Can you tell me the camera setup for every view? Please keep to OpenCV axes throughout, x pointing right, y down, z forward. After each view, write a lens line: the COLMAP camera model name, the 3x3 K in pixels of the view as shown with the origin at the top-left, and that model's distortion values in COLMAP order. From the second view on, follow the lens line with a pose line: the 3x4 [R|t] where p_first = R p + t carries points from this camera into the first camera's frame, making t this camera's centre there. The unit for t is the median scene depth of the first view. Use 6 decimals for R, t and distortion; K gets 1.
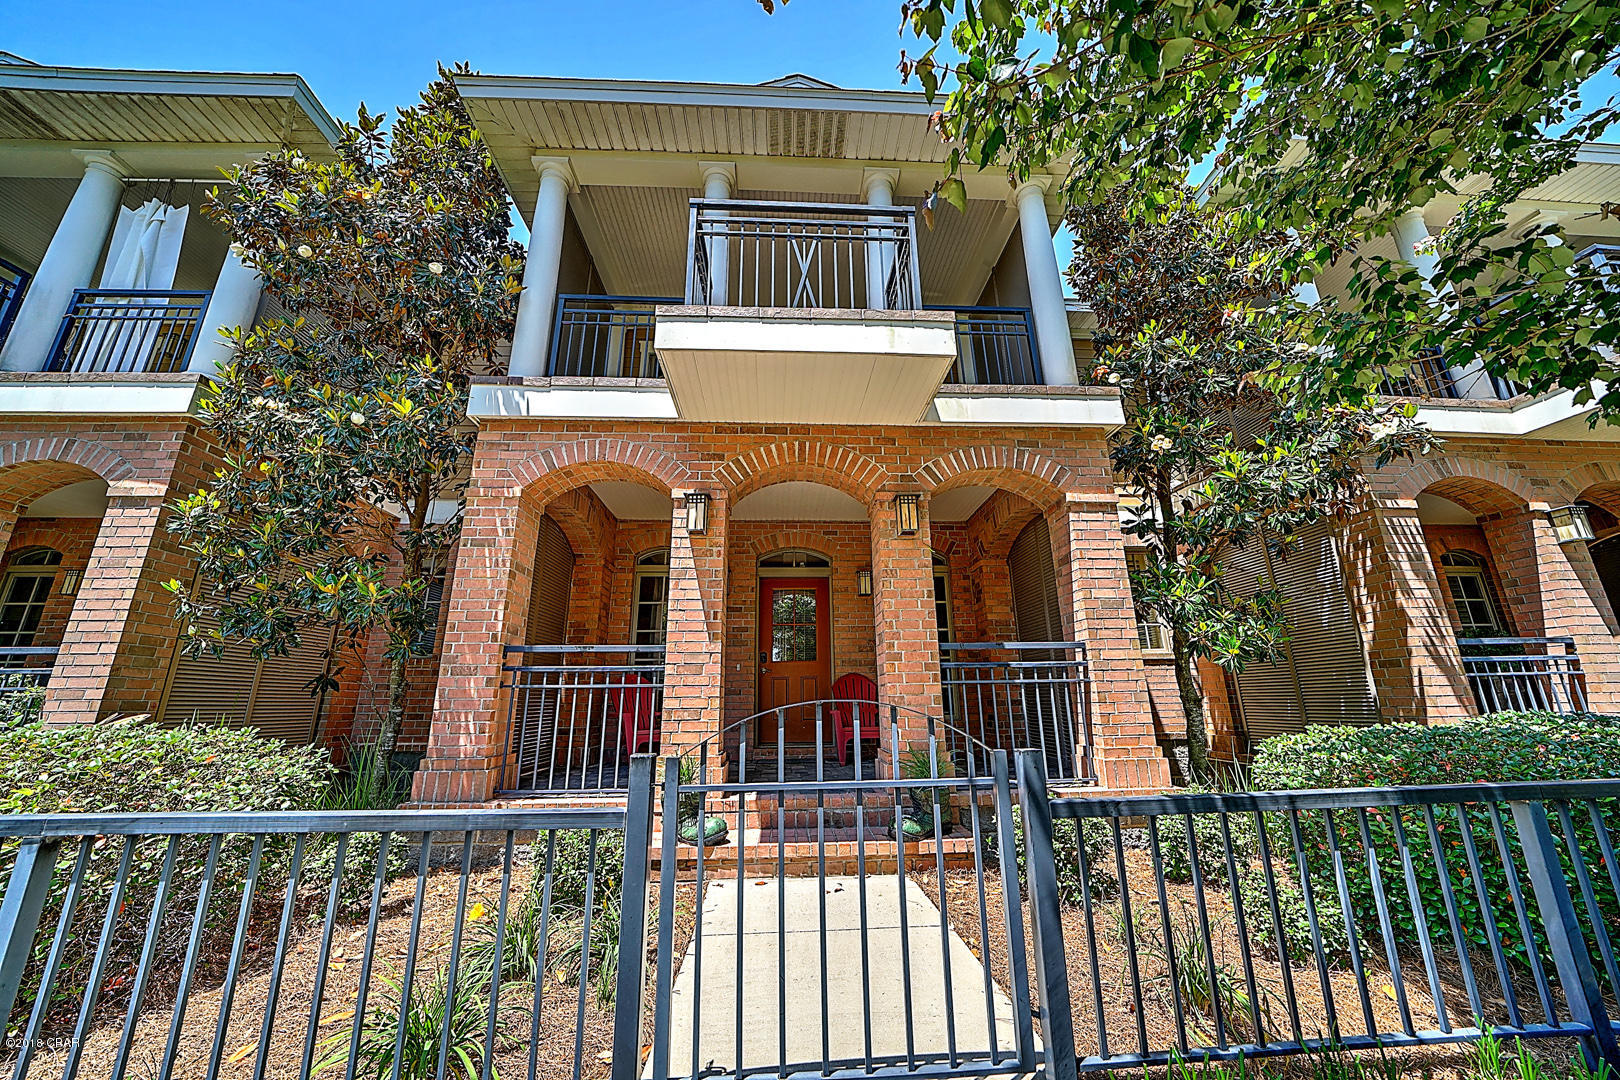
lens RADIAL K [[560.8, 0, 813.1], [0, 560.8, 540.9], [0, 0, 1]] dist [-0.023084, -0.000028]
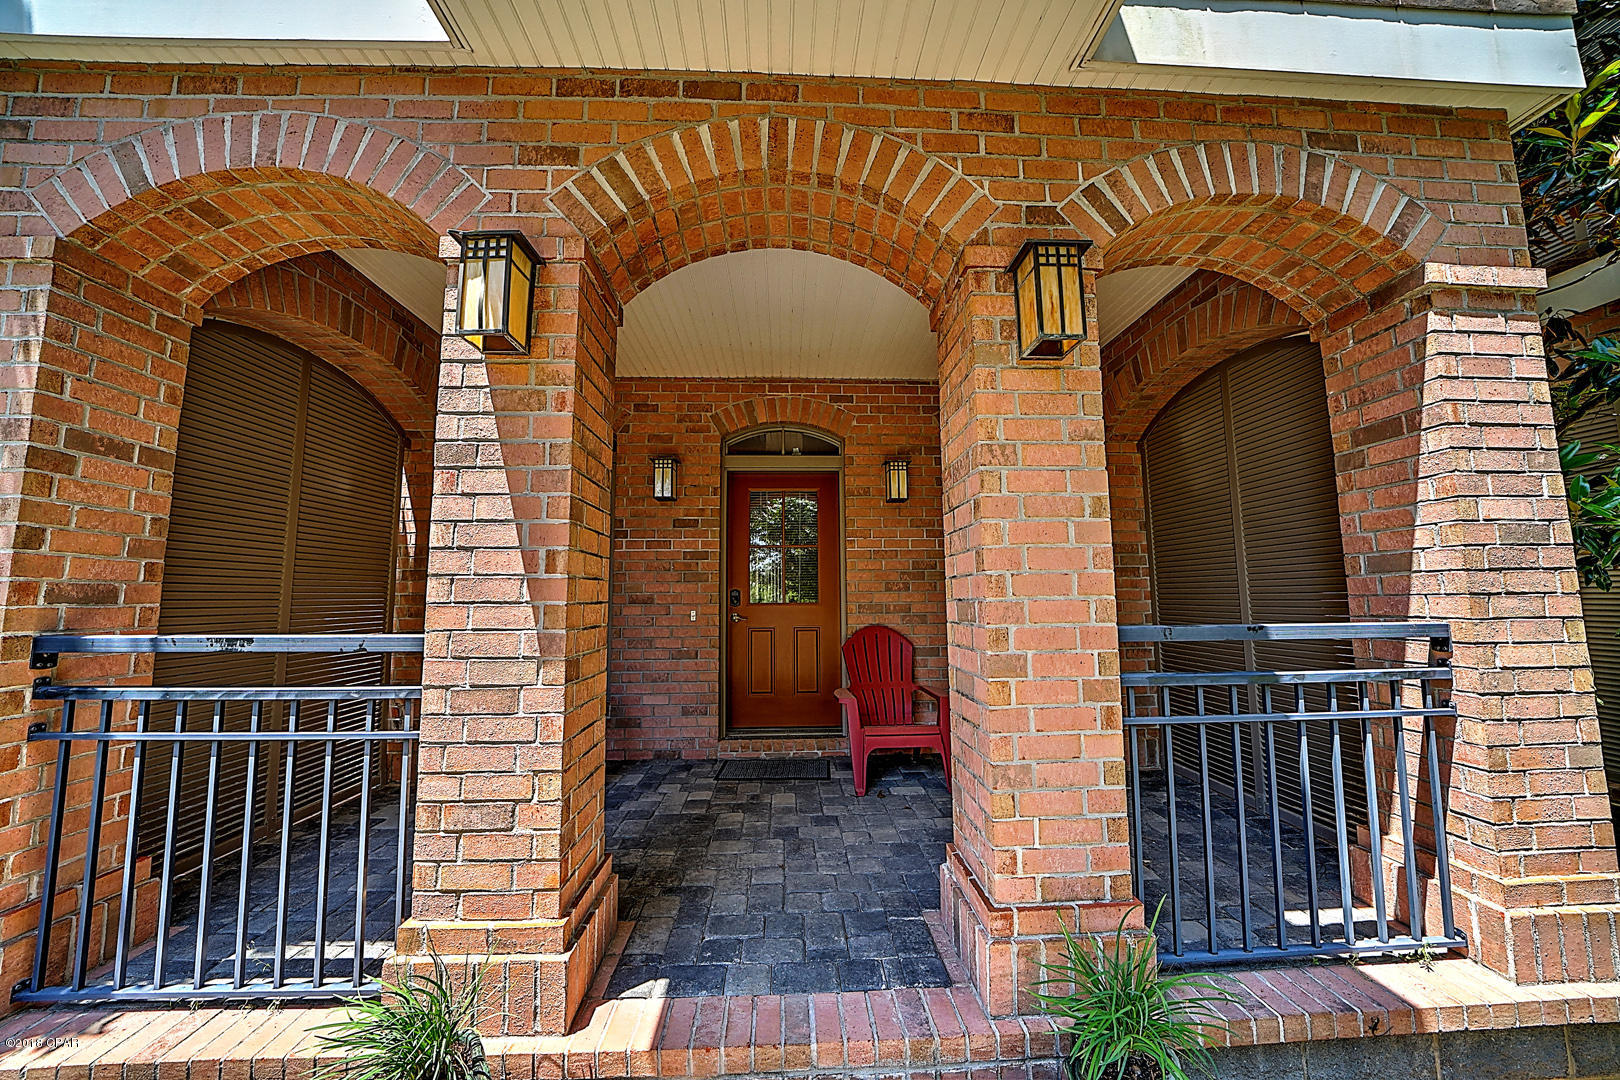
lens RADIAL K [[560.8, 0, 813.8], [0, 560.8, 541.4], [0, 0, 1]] dist [-0.023084, -0.000028]
pose [[0.999945, 0.003529, -0.009899, 0.010278], [-0.001697, 0.983797, 0.179277, 0.046200], [0.010372, -0.179250, 0.983749, 0.581508]]
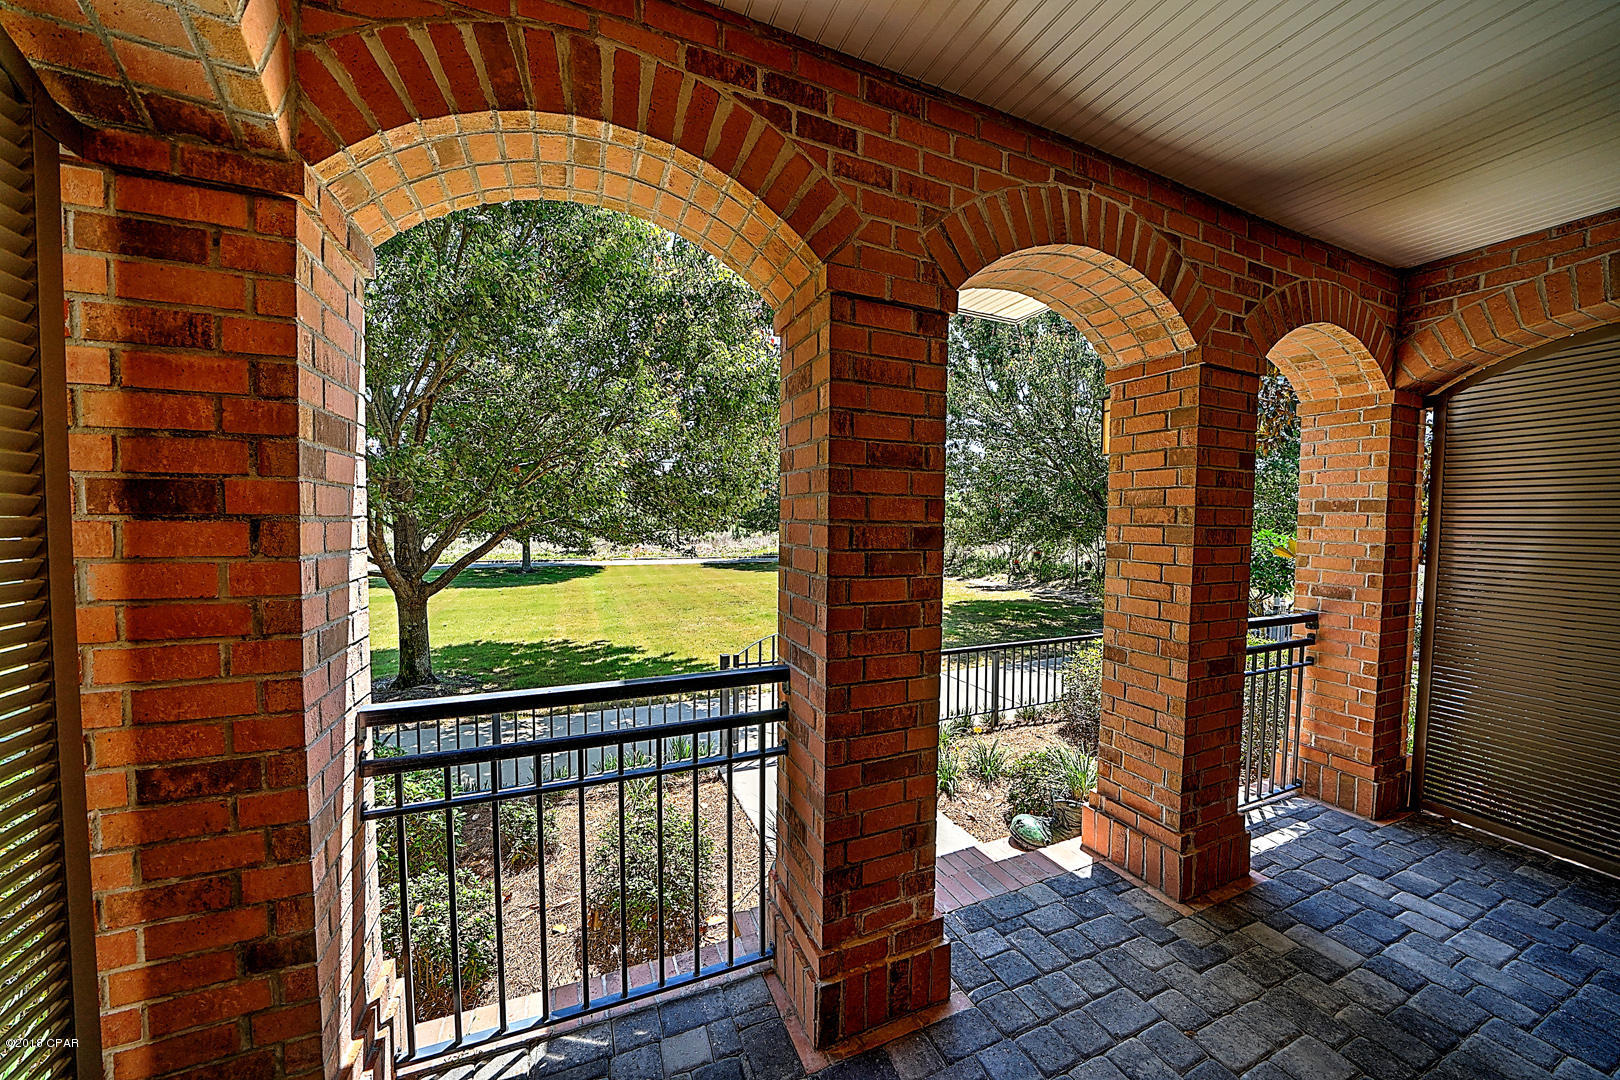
lens RADIAL K [[560.8, 0, 812.4], [0, 560.8, 541.8], [0, 0, 1]] dist [-0.023084, -0.000028]
pose [[-0.940764, 0.016448, -0.338663, 0.295744], [0.096364, 0.970604, -0.220549, 0.164379], [0.325080, -0.240120, -0.914694, 1.285857]]
